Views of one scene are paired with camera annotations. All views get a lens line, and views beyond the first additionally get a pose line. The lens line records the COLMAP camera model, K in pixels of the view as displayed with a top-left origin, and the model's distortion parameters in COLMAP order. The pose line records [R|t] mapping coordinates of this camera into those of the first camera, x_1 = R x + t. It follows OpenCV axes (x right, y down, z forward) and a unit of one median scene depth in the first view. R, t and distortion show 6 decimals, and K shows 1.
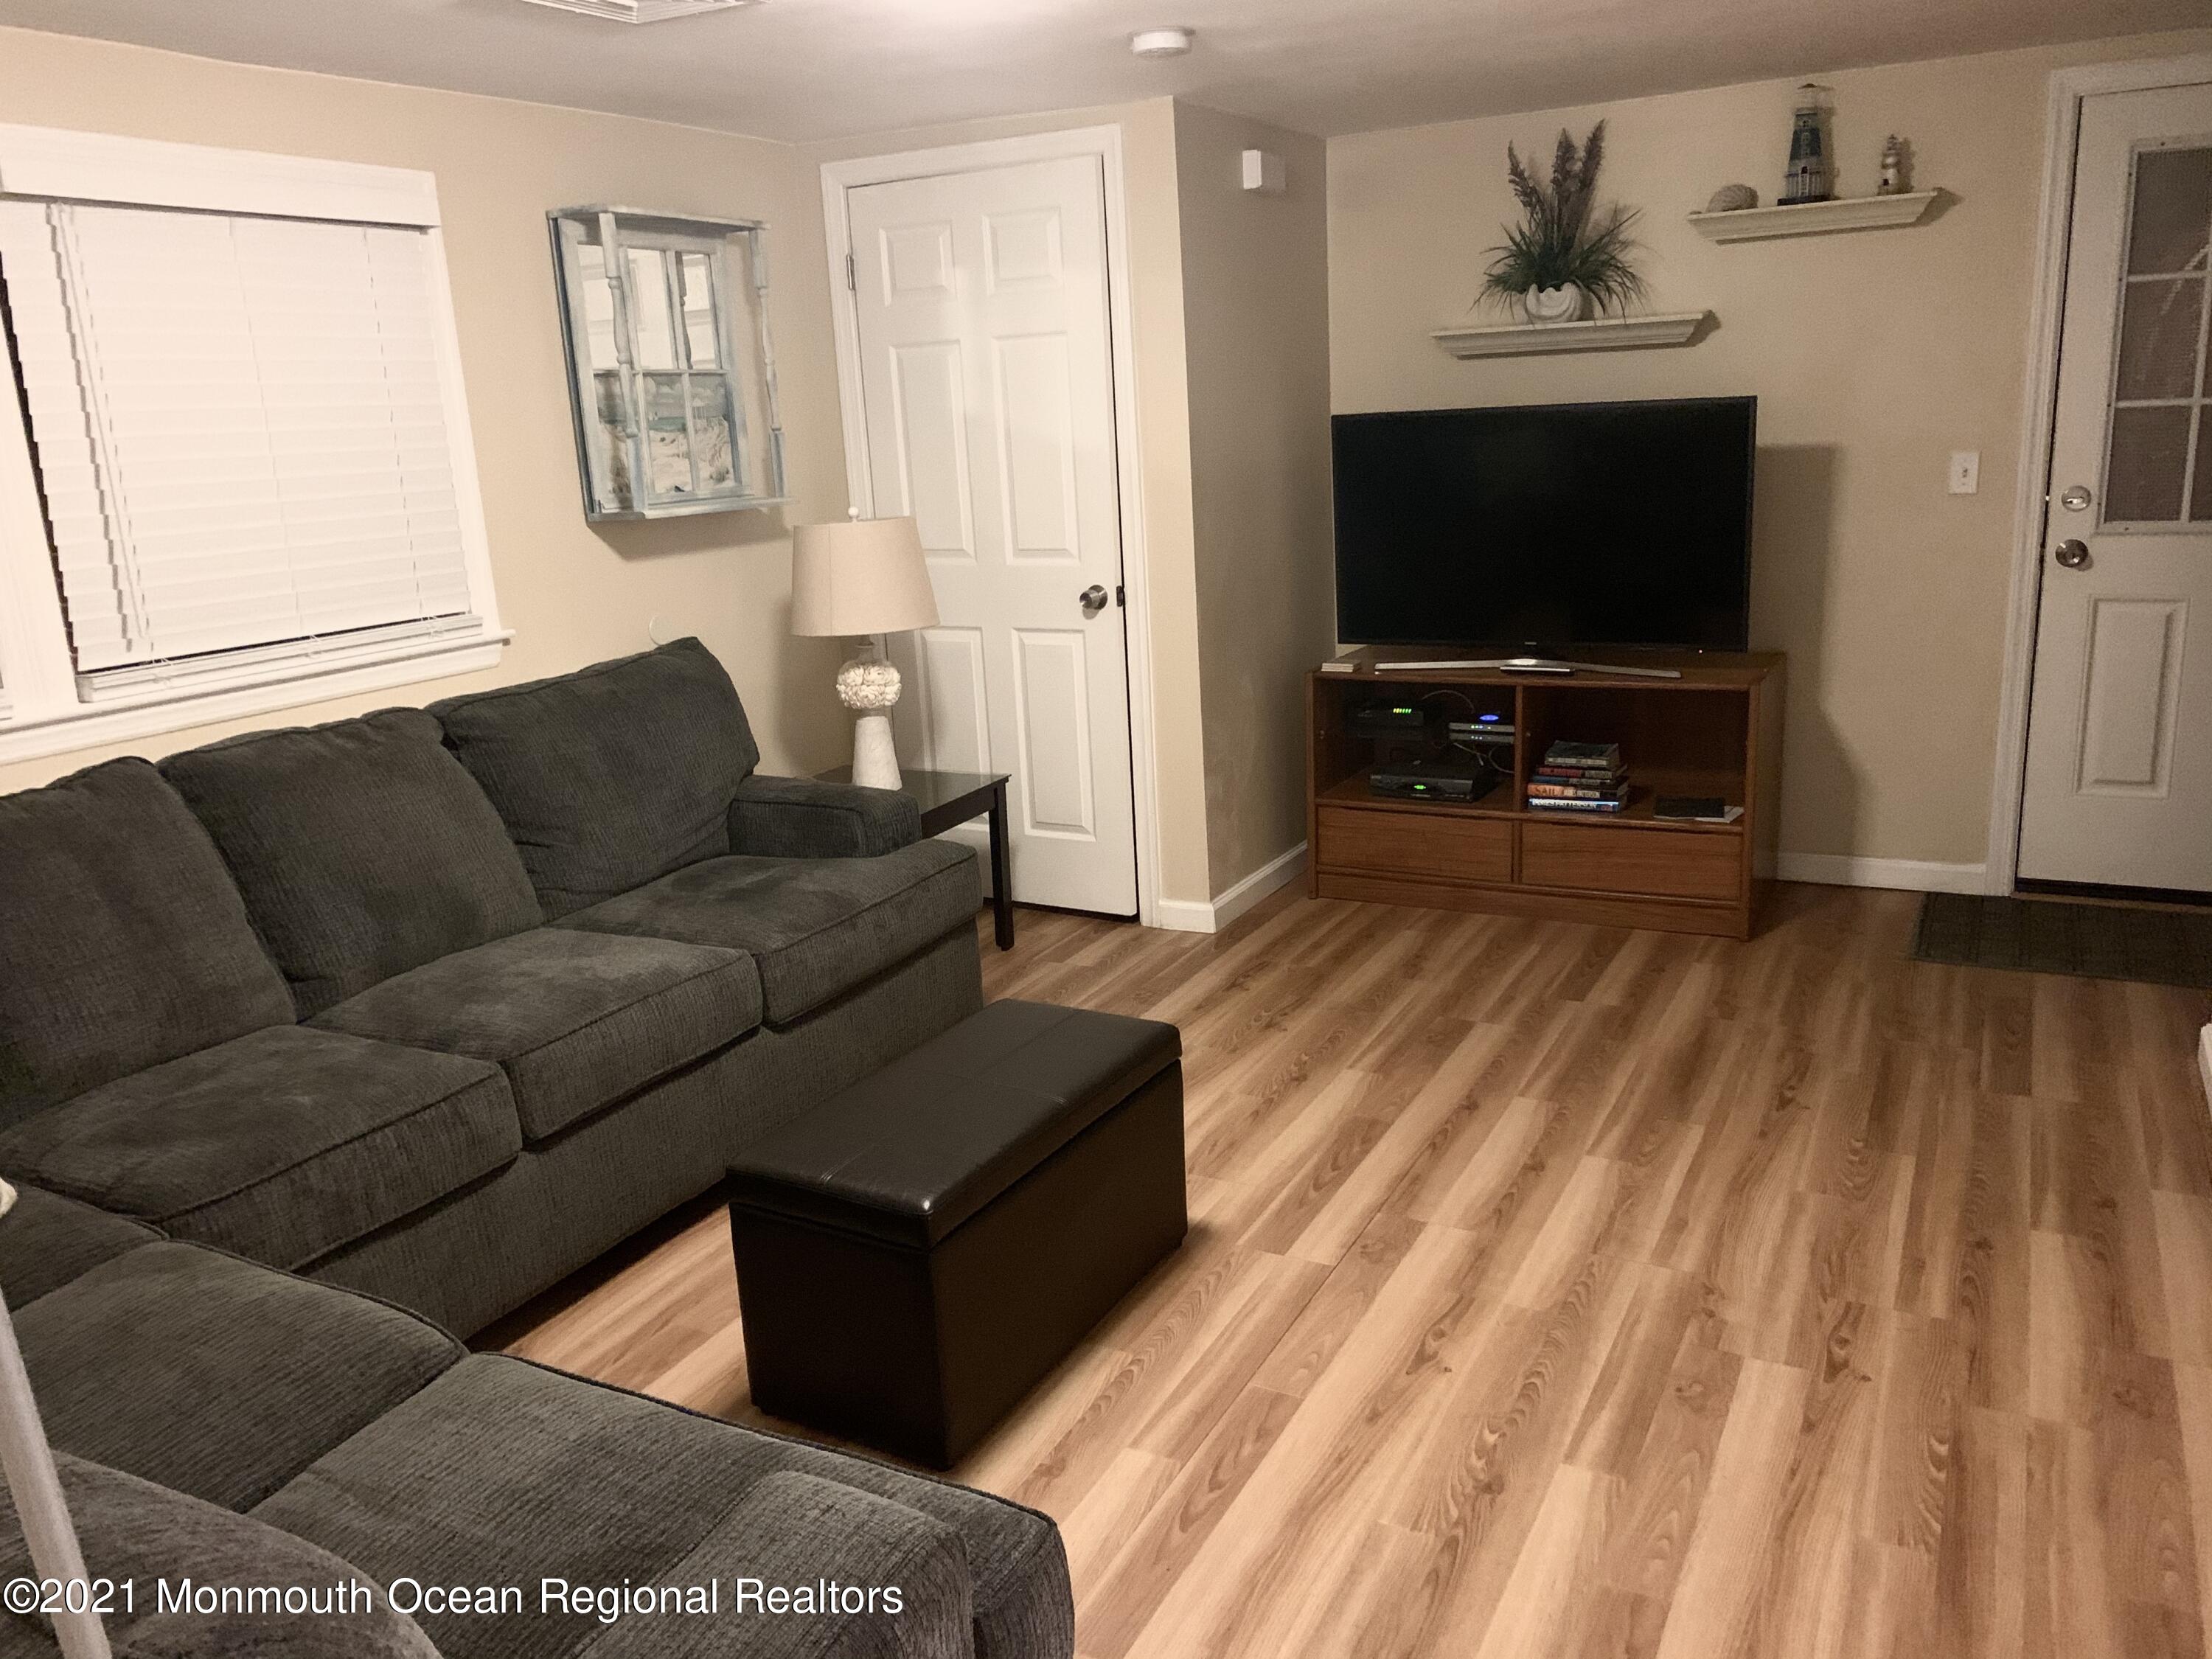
lens RADIAL K [[1700.2, 0, 1114.2], [0, 1700.2, 824.0], [0, 0, 1]] dist [0.027847, -0.007419]
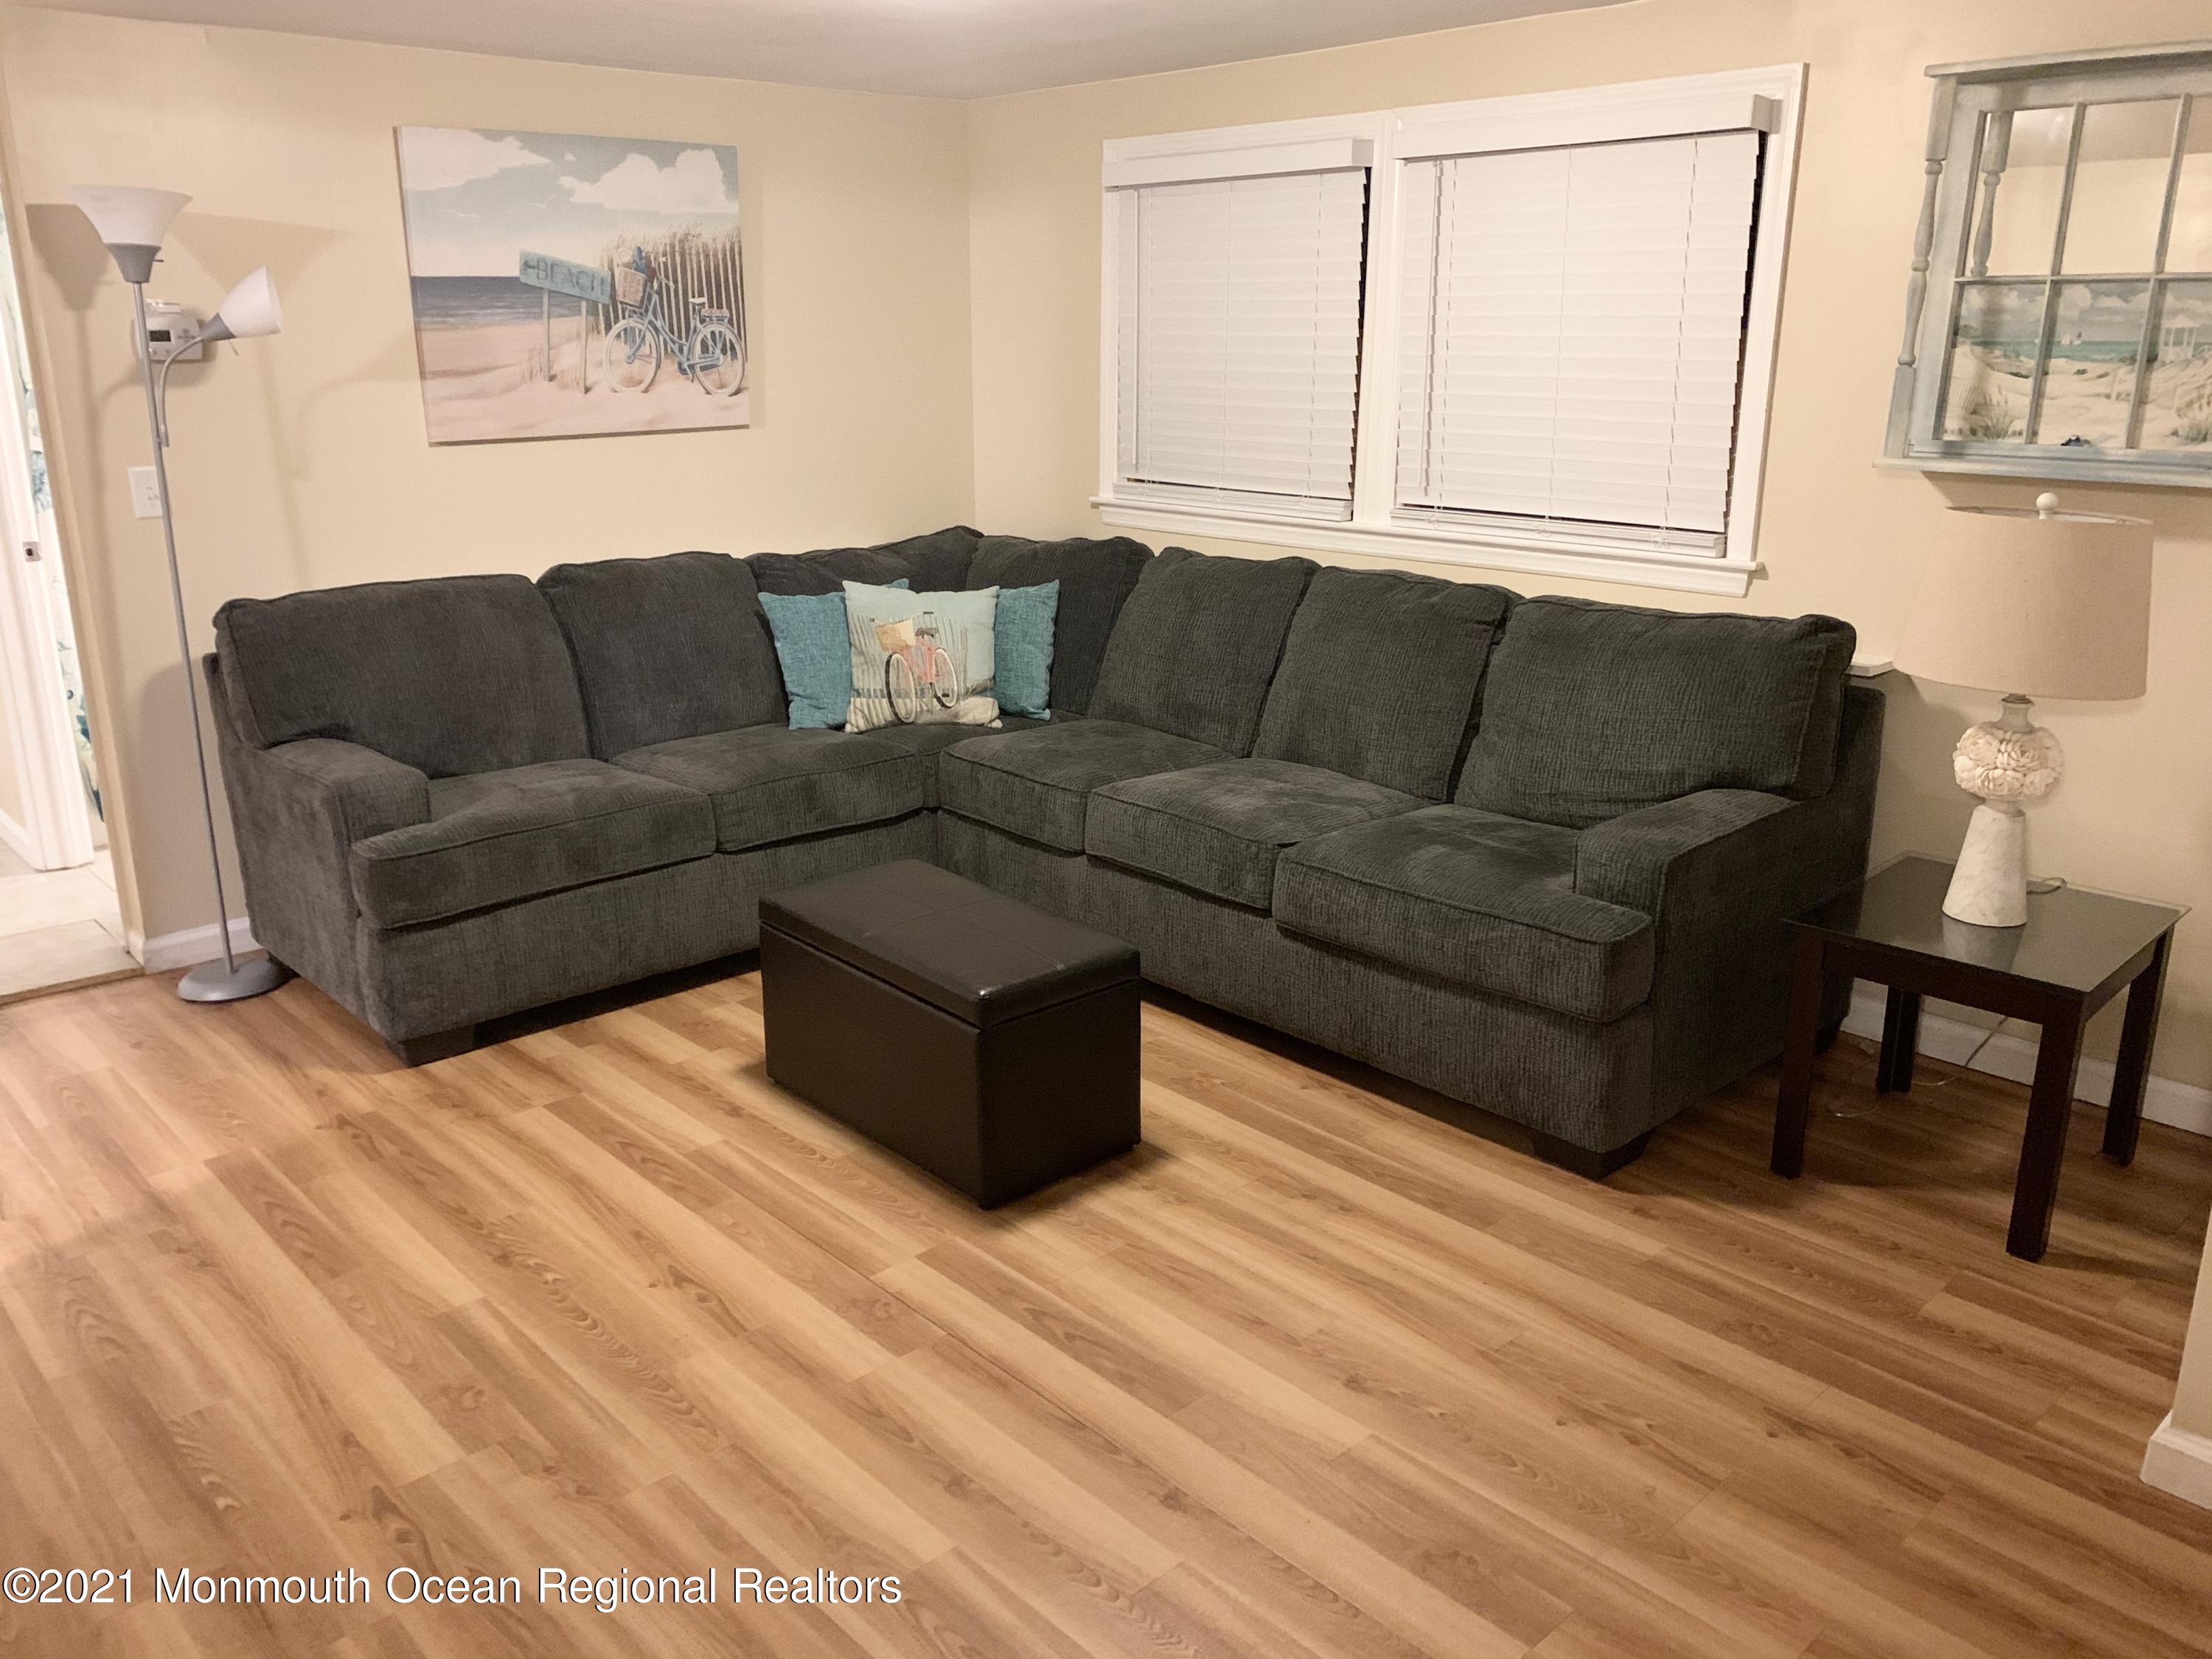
lens RADIAL K [[1700.2, 0, 1114.6], [0, 1700.2, 831.0], [0, 0, 1]] dist [0.027847, -0.007419]
pose [[-0.325645, 0.316287, -0.891021, 0.951515], [-0.215583, 0.892726, 0.395683, -0.414224], [0.920586, 0.320941, -0.222526, 1.396300]]
